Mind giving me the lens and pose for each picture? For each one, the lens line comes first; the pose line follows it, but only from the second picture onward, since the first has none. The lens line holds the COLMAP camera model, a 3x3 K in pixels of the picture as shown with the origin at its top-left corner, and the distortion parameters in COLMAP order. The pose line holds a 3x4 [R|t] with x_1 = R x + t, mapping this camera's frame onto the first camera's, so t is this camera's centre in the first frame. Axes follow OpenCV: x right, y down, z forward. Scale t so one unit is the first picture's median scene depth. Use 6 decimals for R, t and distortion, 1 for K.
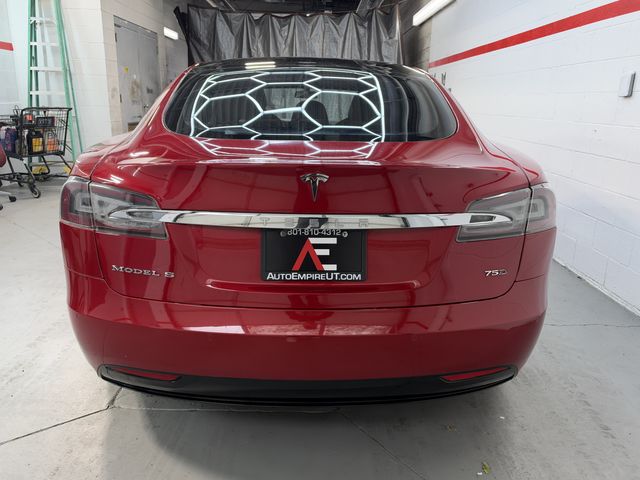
lens RADIAL K [[487.1, 0, 322.7], [0, 487.1, 237.4], [0, 0, 1]] dist [-0.003709, -0.009063]
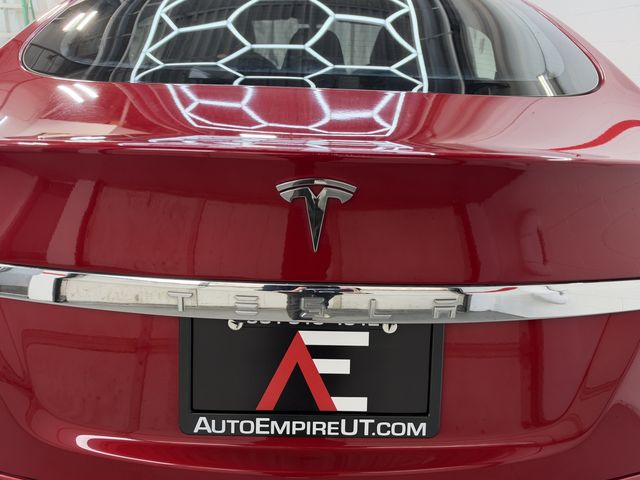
lens RADIAL K [[439.7, 0, 322.6], [0, 439.7, 222.1], [0, 0, 1]] dist [0.064522, 0.001035]
pose [[0.999746, 0.020399, -0.009632, -0.007684], [-0.019402, 0.995365, 0.094195, -0.121101], [0.011509, -0.093984, 0.995507, 0.632516]]
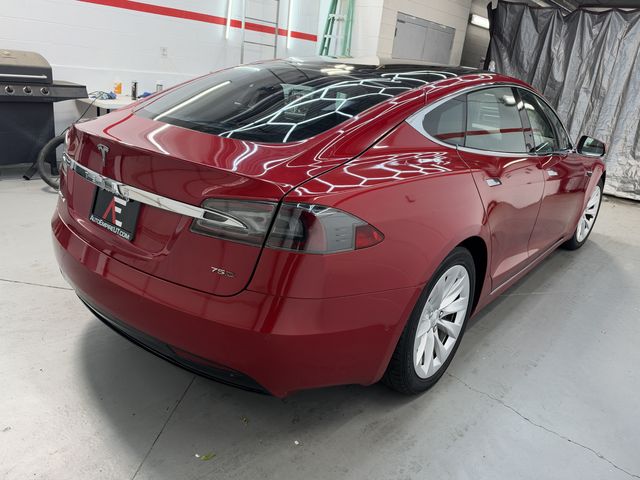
lens RADIAL K [[487.1, 0, 321.5], [0, 487.1, 242.1], [0, 0, 1]] dist [-0.003709, -0.009063]
pose [[0.755139, 0.273172, -0.595938, 1.143301], [-0.262660, 0.958965, 0.106752, -0.159291], [0.600646, 0.075917, 0.795903, 0.316534]]
